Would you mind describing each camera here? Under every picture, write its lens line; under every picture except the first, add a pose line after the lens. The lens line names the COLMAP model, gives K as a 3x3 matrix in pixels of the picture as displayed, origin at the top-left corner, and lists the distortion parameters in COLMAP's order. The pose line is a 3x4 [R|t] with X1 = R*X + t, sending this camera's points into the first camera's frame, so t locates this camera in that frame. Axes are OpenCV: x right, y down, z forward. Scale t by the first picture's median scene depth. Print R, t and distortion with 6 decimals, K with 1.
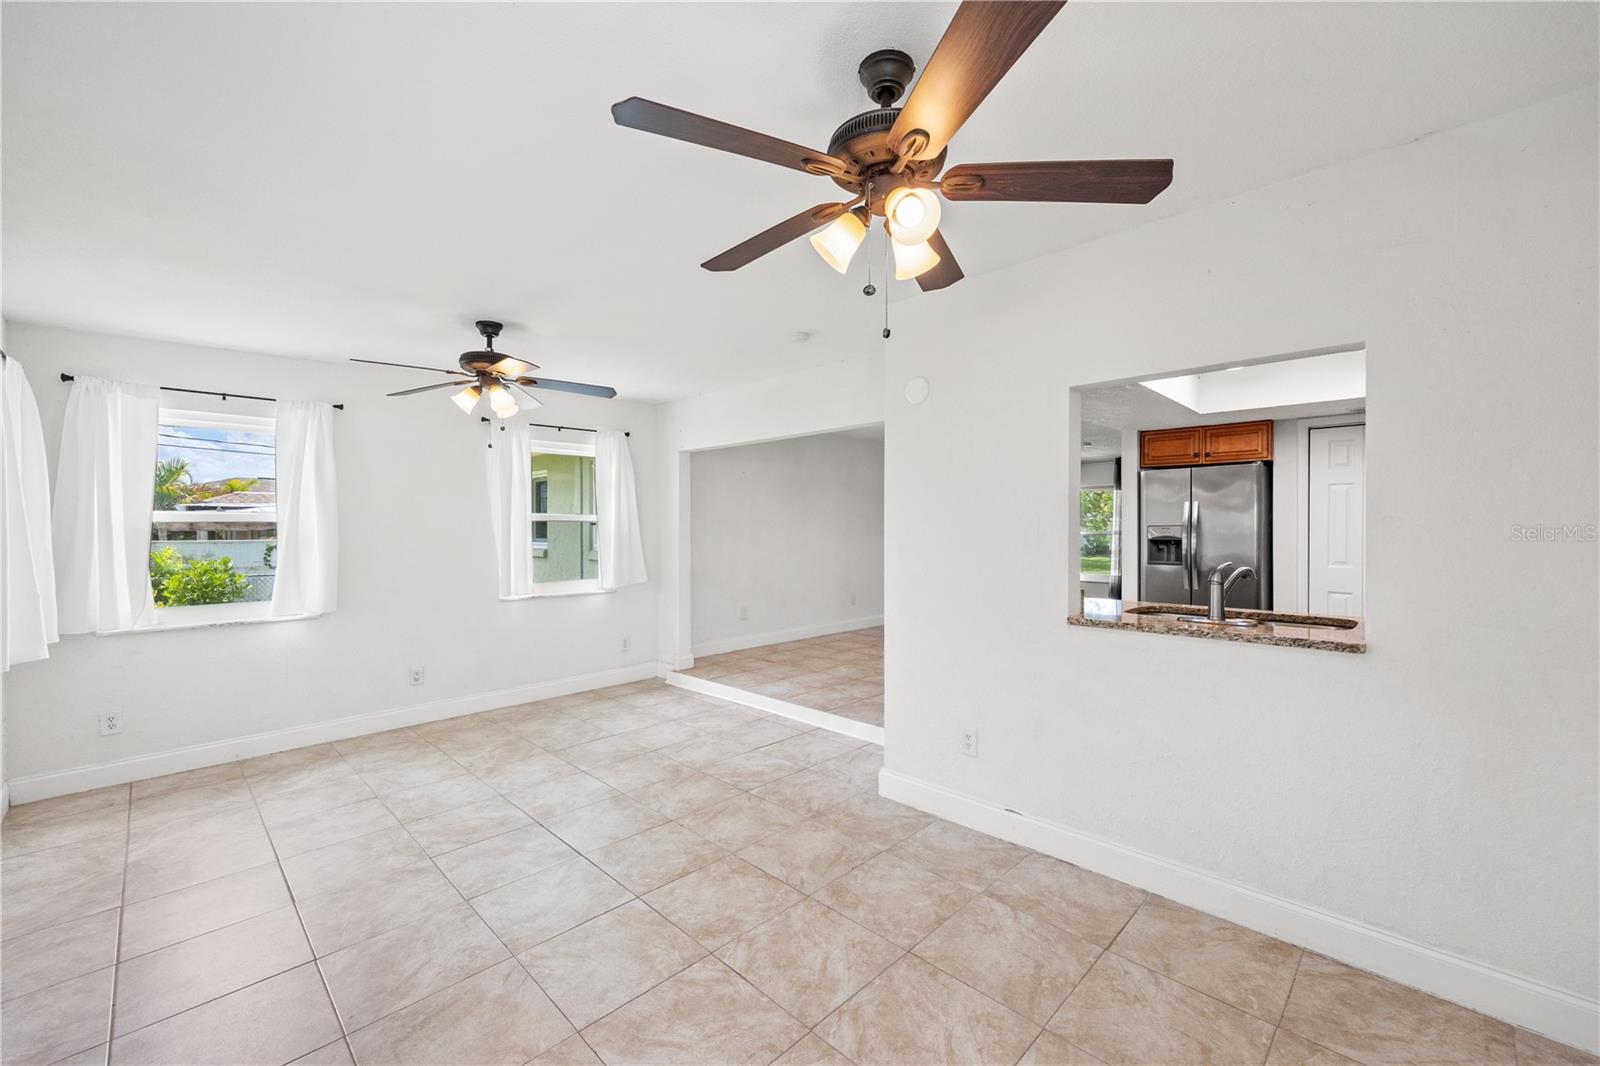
lens RADIAL K [[648.3, 0, 808.2], [0, 648.3, 530.7], [0, 0, 1]] dist [-0.002724, 0.000124]
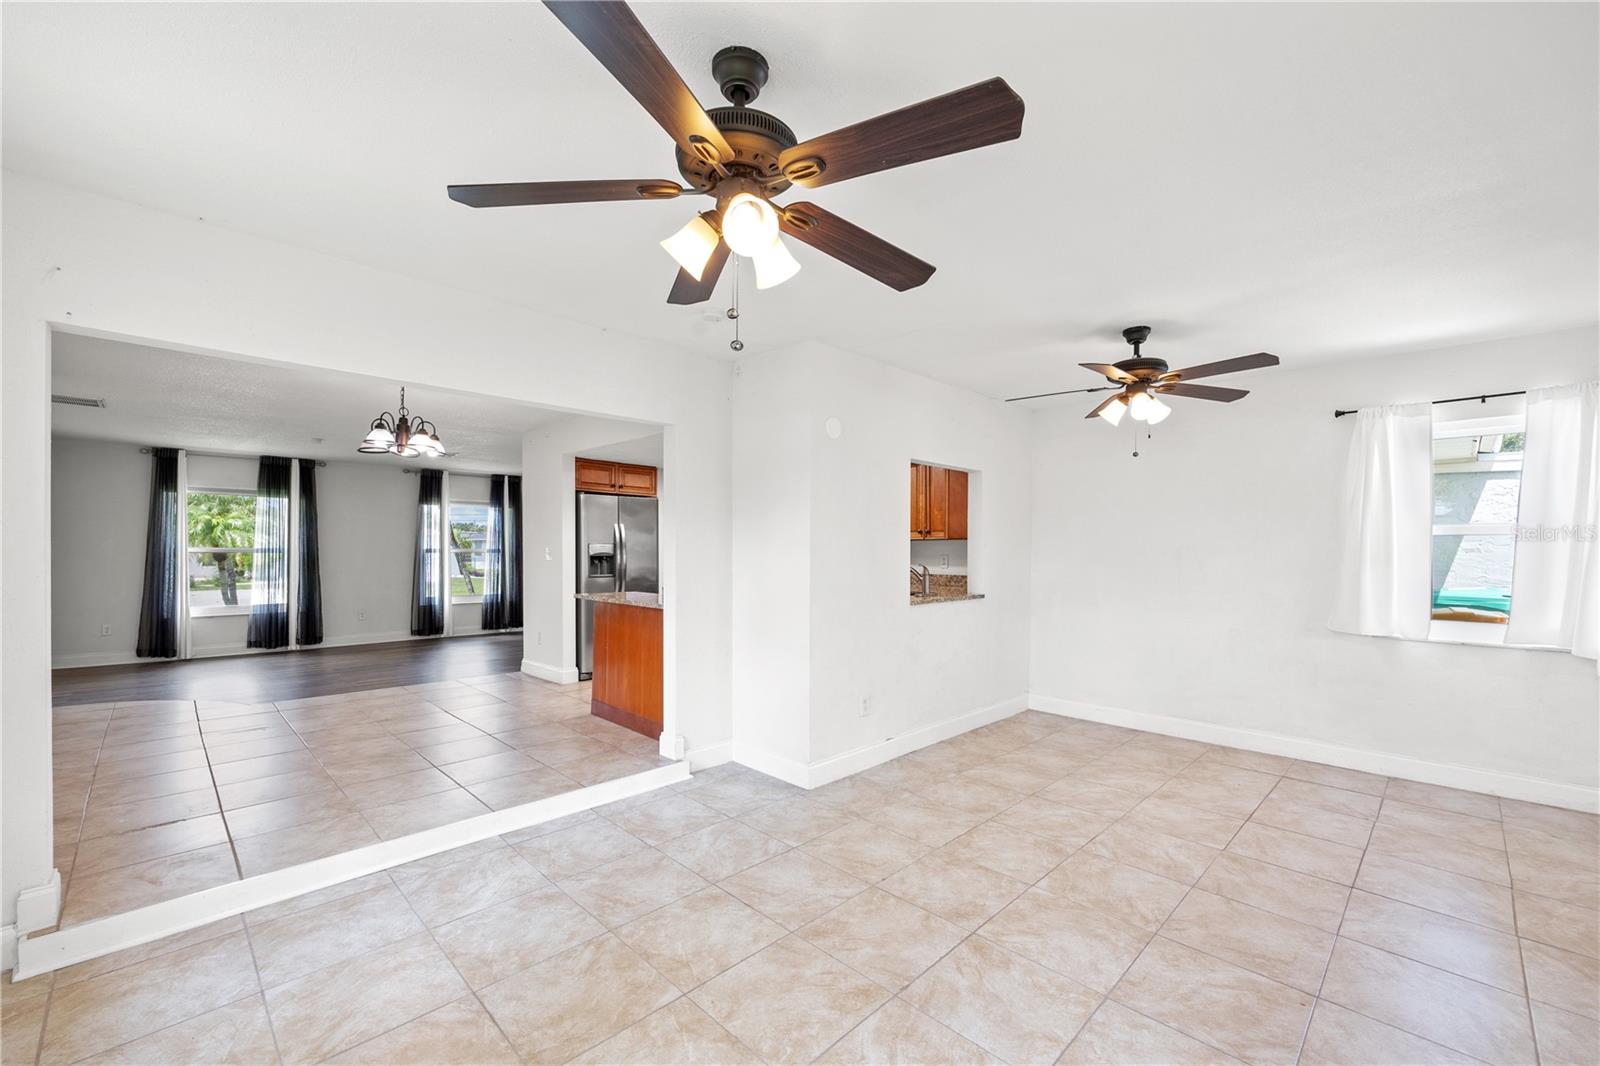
lens RADIAL K [[648.3, 0, 812.5], [0, 648.3, 555.0], [0, 0, 1]] dist [-0.002724, 0.000124]
pose [[0.003150, -0.004394, 0.999985, -1.050354], [-0.001078, 0.999990, 0.004397, 0.011632], [-0.999994, -0.001092, 0.003146, 1.073017]]
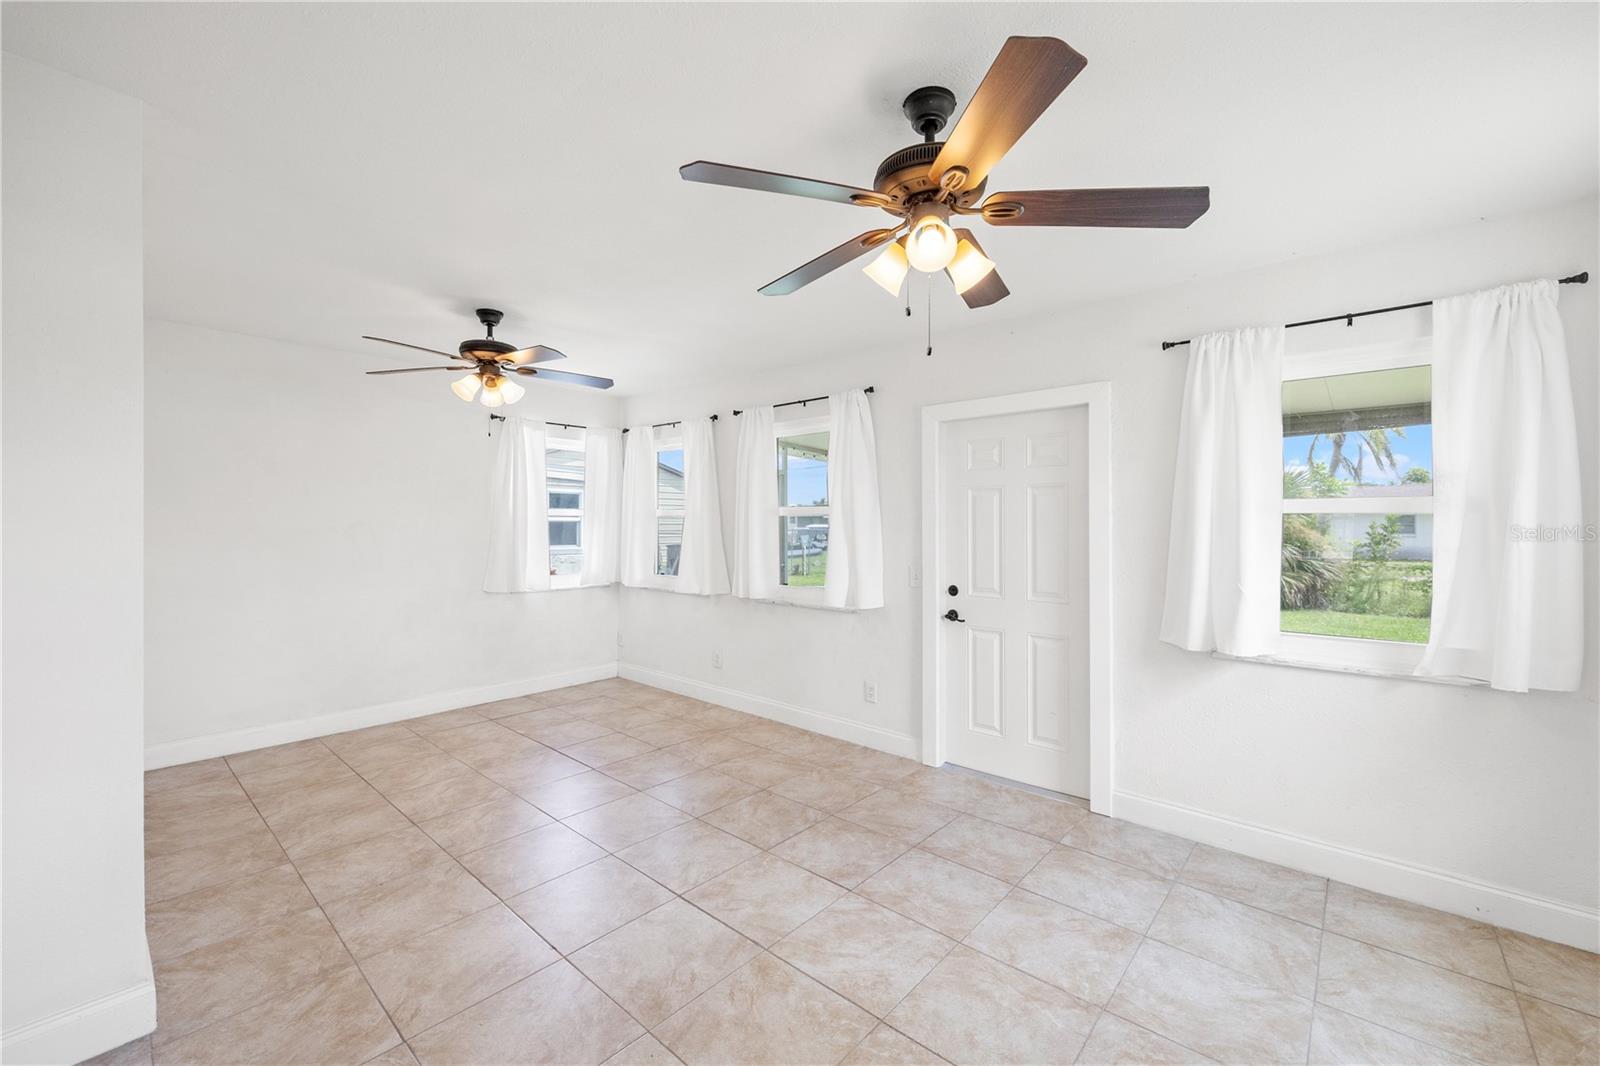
lens RADIAL K [[648.3, 0, 796.8], [0, 648.3, 517.9], [0, 0, 1]] dist [-0.002724, 0.000124]
pose [[-0.998919, 0.003807, -0.046327, -0.417759], [0.004147, 0.999965, -0.007246, -0.000443], [0.046298, -0.007430, -0.998900, 1.676407]]
